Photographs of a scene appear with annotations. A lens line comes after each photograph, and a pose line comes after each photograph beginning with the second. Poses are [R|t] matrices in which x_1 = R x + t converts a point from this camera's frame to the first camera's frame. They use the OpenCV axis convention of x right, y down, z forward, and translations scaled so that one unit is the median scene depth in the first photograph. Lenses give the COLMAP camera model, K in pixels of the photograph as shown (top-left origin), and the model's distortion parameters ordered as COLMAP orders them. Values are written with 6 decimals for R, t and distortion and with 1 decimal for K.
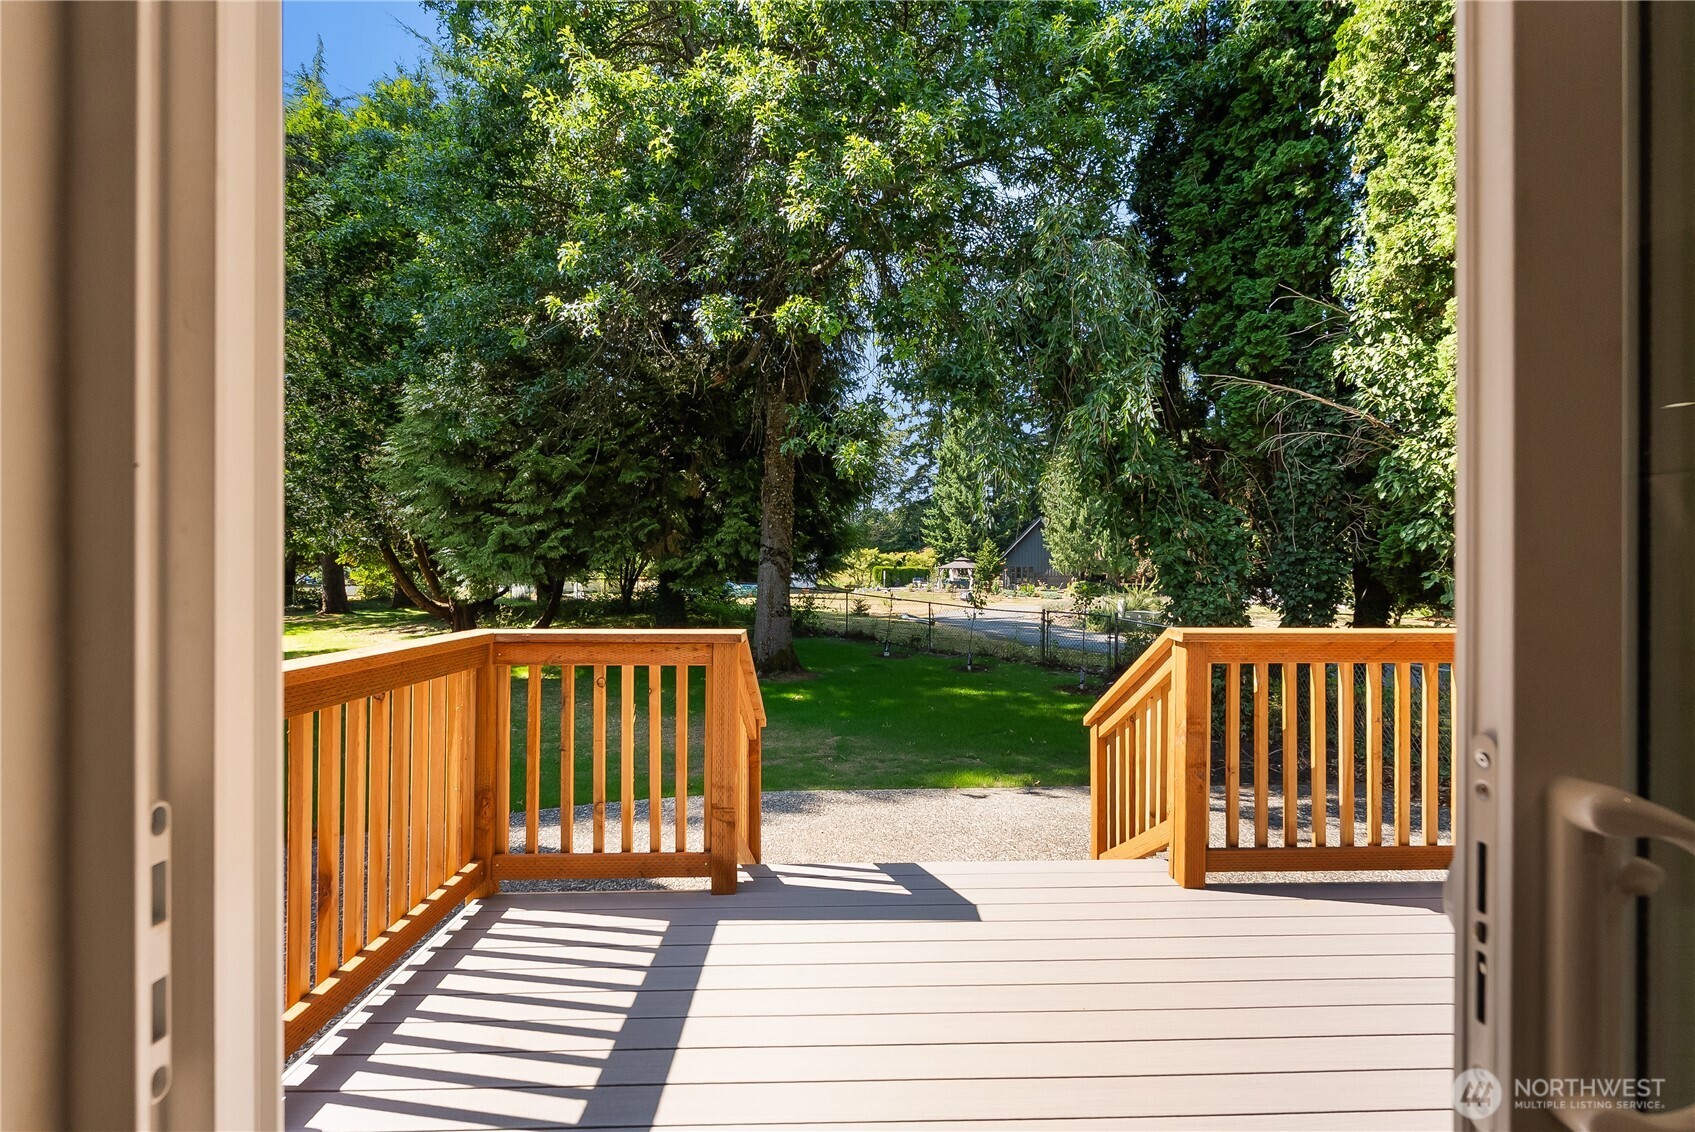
lens RADIAL K [[751.9, 0, 848.4], [0, 751.9, 576.4], [0, 0, 1]] dist [-0.008938, 0.000928]
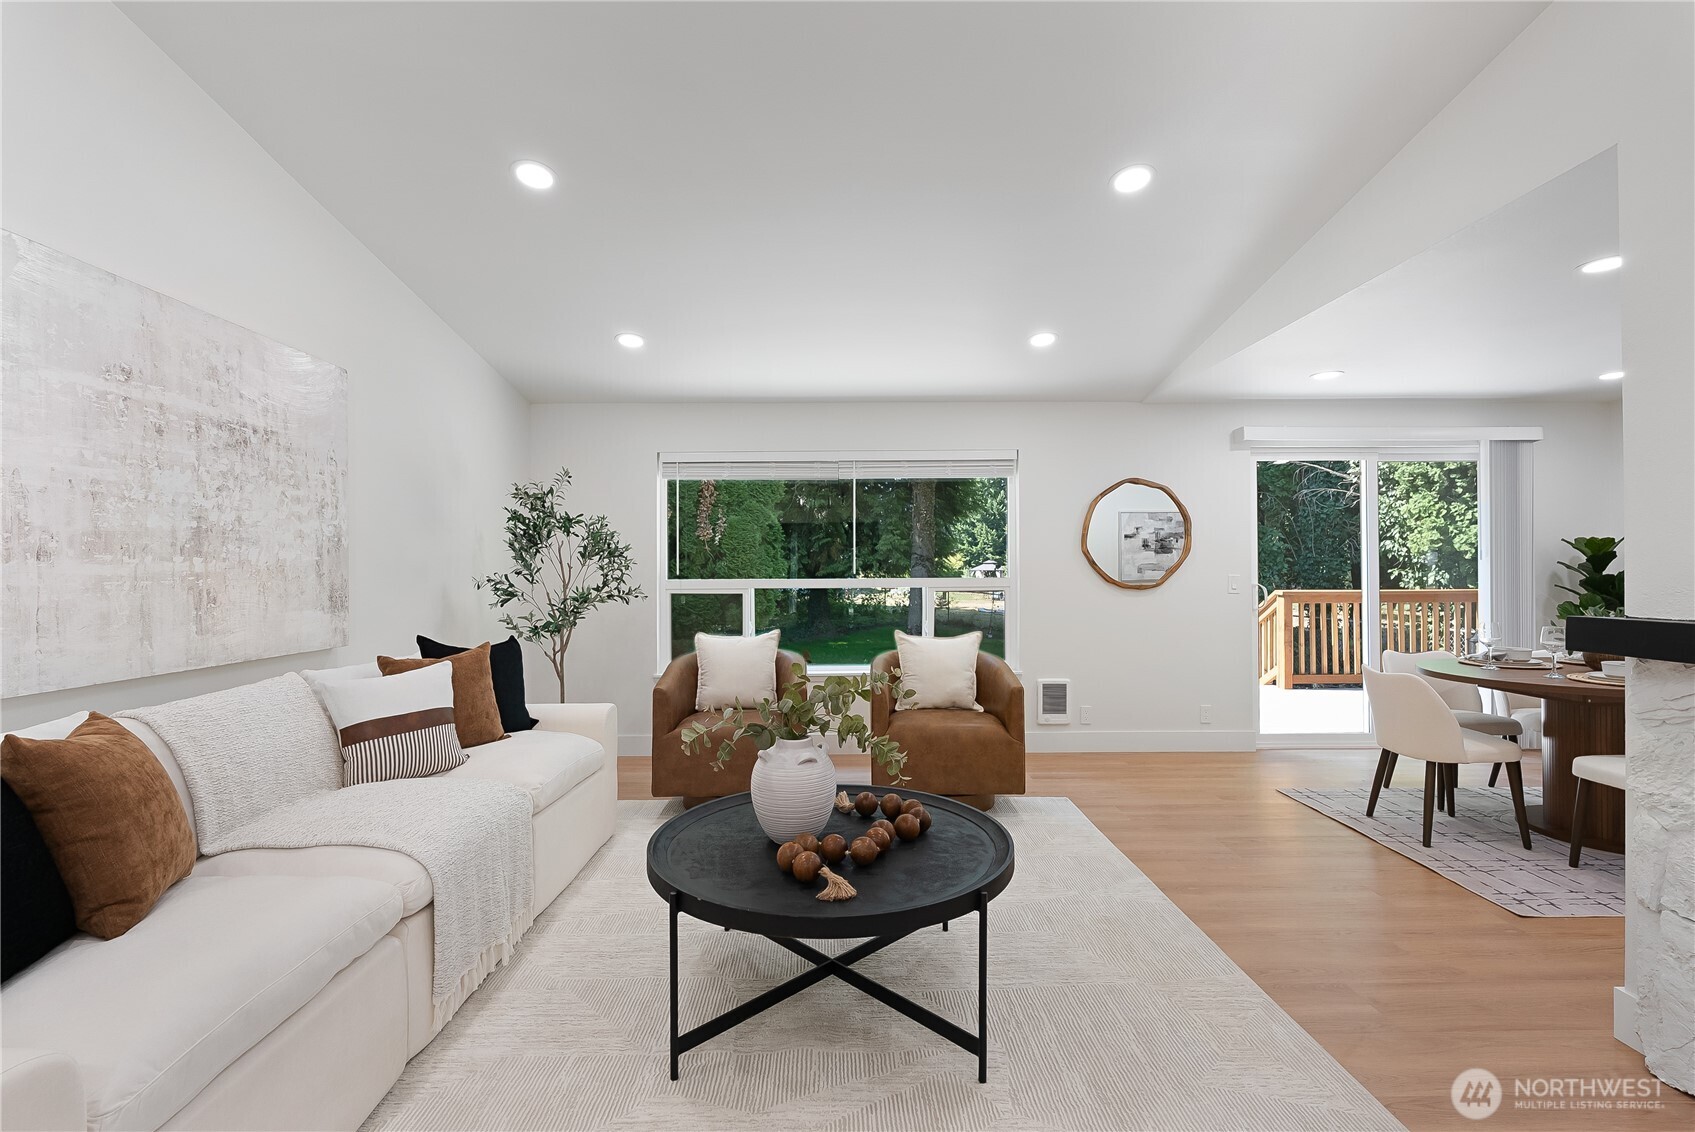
lens RADIAL K [[751.9, 0, 839.5], [0, 751.9, 568.7], [0, 0, 1]] dist [-0.008938, 0.000928]
pose [[0.999913, -0.005848, -0.011836, -0.371844], [0.005673, 0.999875, -0.014760, 0.008188], [0.011921, 0.014691, 0.999821, -0.570217]]
